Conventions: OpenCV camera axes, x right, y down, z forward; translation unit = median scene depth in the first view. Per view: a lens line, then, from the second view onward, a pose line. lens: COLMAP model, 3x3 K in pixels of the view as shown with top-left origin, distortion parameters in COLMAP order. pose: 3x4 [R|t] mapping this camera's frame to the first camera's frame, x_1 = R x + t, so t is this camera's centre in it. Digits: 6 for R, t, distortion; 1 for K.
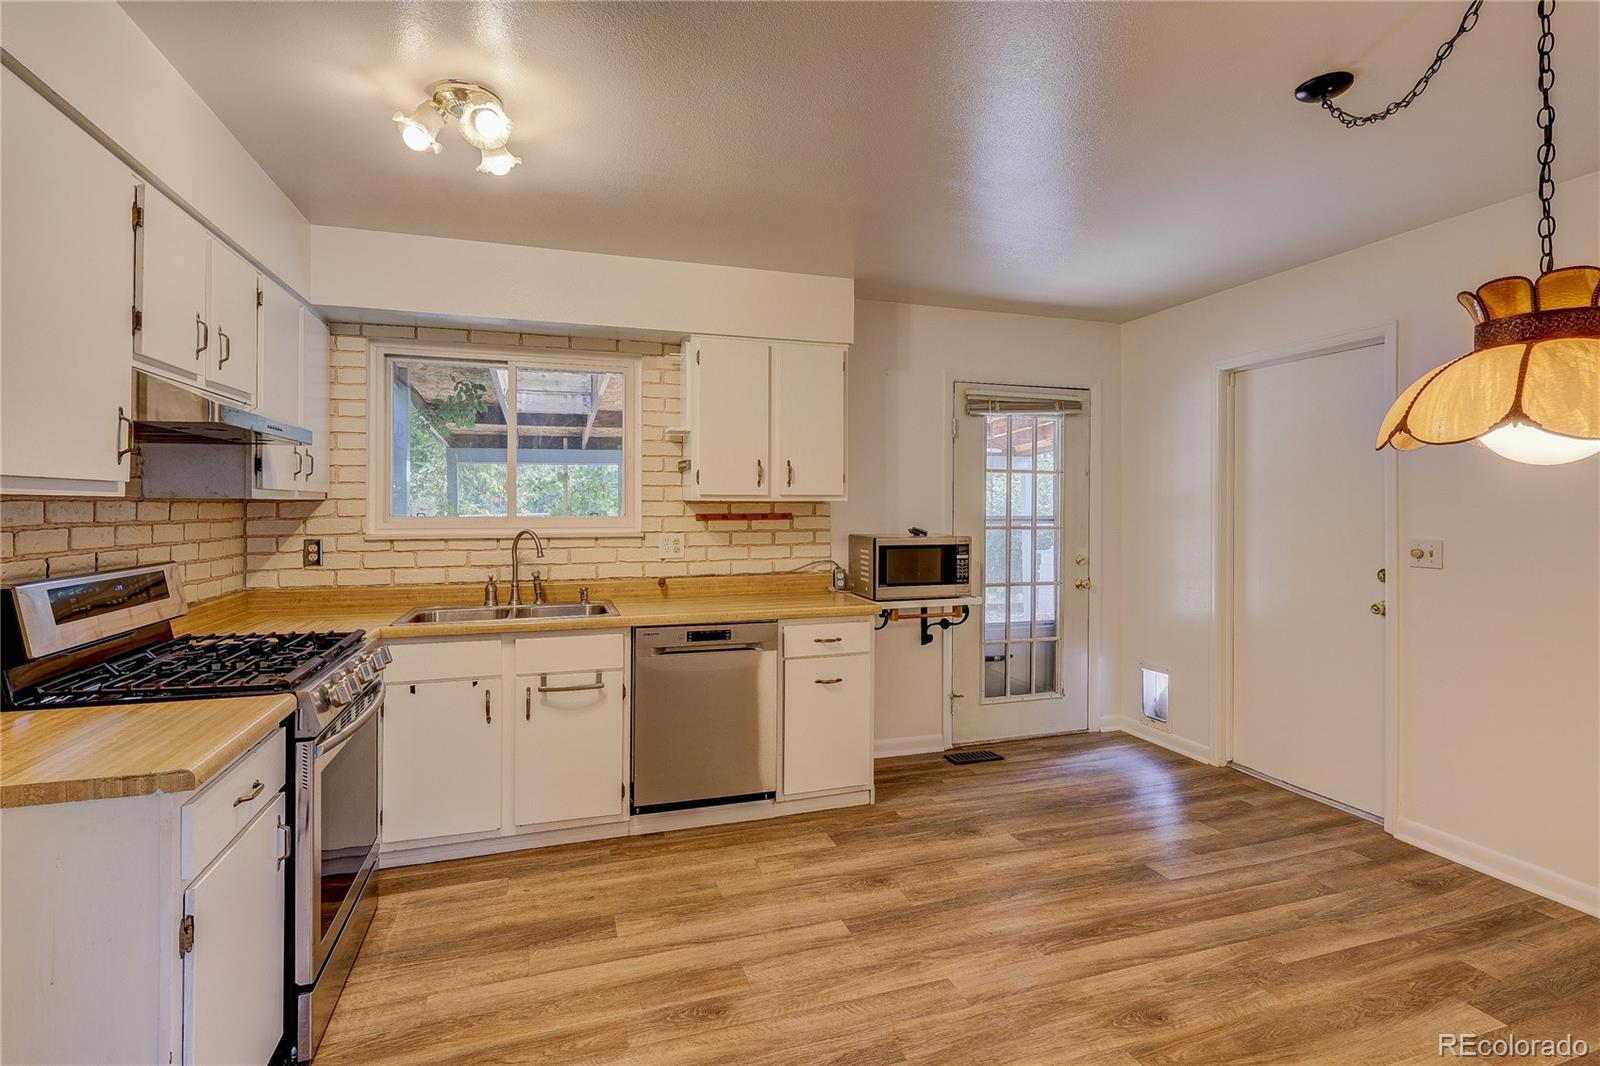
lens RADIAL K [[764.4, 0, 801.5], [0, 764.4, 493.4], [0, 0, 1]] dist [-0.003267, 0.000754]
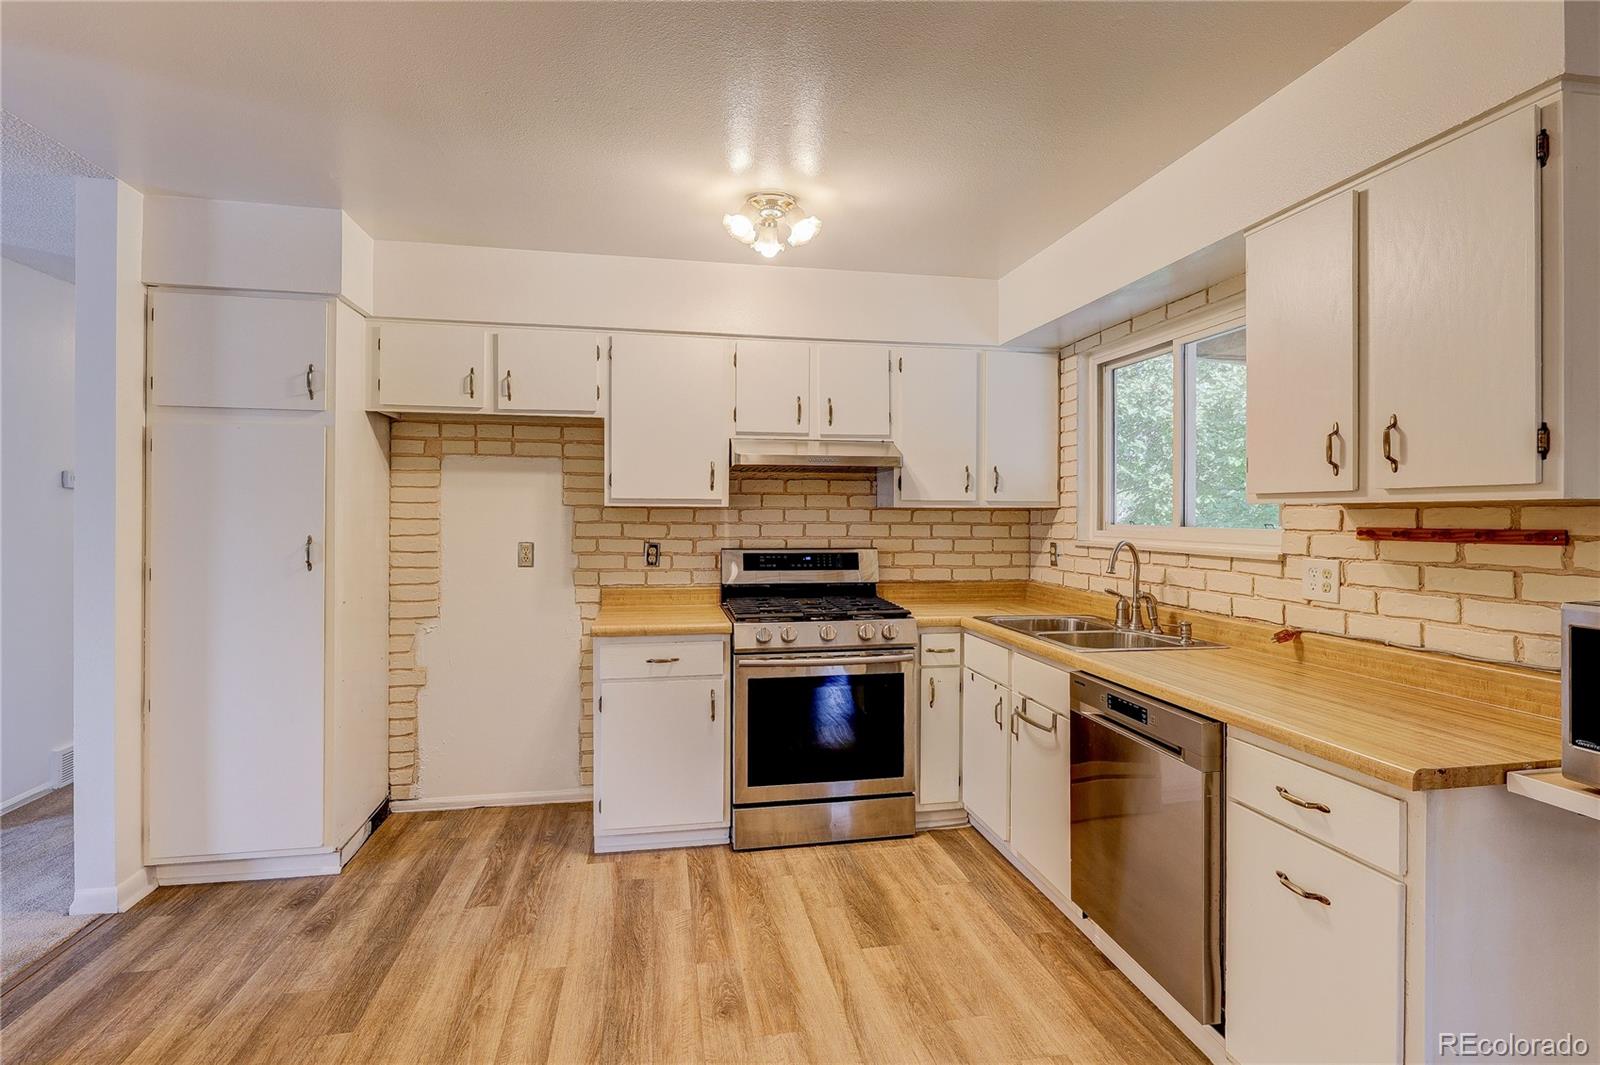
lens RADIAL K [[771.3, 0, 797.9], [0, 771.3, 509.7], [0, 0, 1]] dist [0.000051, 0.000171]
pose [[-0.138666, -0.006914, -0.990315, 0.511674], [0.011065, 0.999902, -0.008530, 0.015145], [0.990277, -0.012141, -0.138576, 0.717196]]
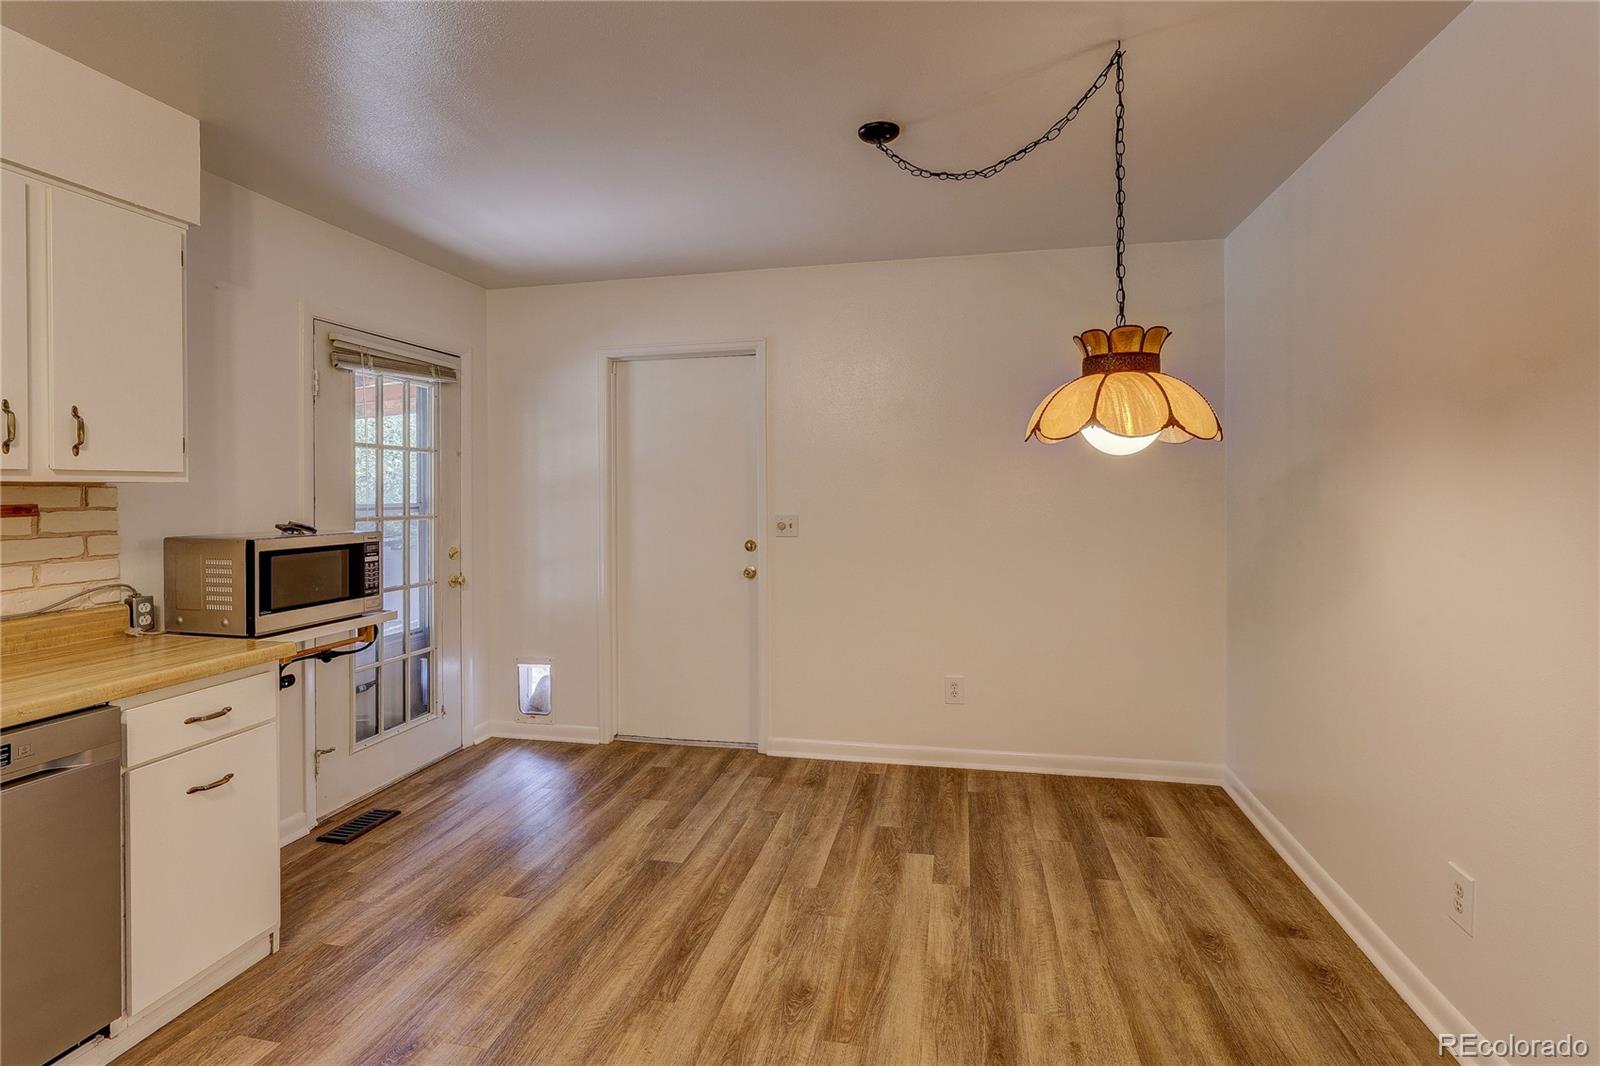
lens RADIAL K [[764.4, 0, 801.5], [0, 764.4, 493.4], [0, 0, 1]] dist [-0.003267, 0.000754]
pose [[0.501644, -0.006348, 0.865051, -0.231701], [-0.007398, 0.999905, 0.011628, 0.008367], [-0.865042, -0.012233, 0.501549, 0.287691]]
